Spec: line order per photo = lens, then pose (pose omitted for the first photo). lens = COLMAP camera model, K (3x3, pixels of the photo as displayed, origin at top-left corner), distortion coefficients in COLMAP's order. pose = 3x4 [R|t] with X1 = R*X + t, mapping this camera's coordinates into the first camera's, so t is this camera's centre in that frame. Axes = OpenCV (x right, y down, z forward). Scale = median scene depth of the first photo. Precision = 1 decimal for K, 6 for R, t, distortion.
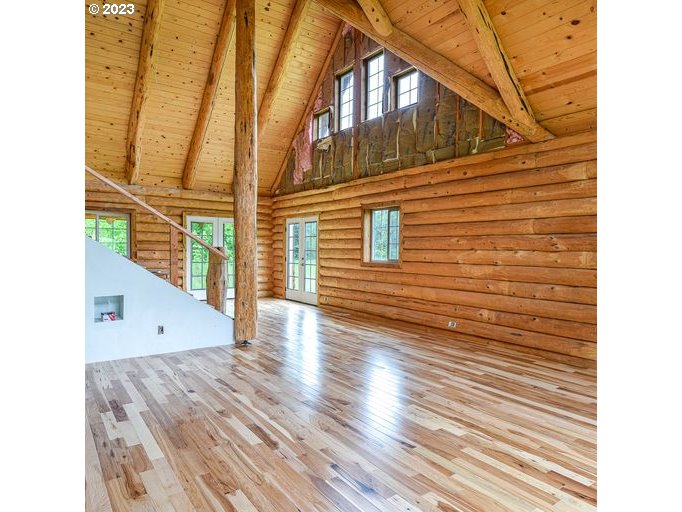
lens RADIAL K [[421.8, 0, 341.0], [0, 421.8, 256.0], [0, 0, 1]] dist [0.006203, -0.000064]
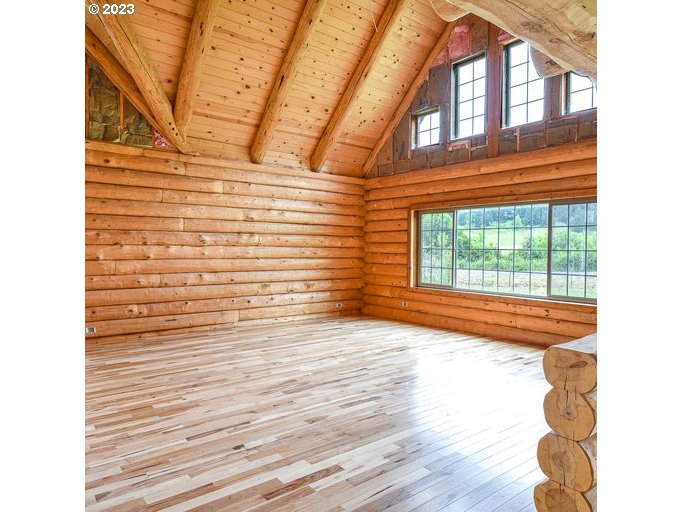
lens RADIAL K [[448.8, 0, 341.1], [0, 448.8, 253.5], [0, 0, 1]] dist [0.009216, 0.001907]
pose [[-0.061683, -0.026334, 0.997748, -0.993351], [0.008229, 0.999604, 0.026892, -0.024293], [-0.998062, 0.009869, -0.061441, 0.771955]]
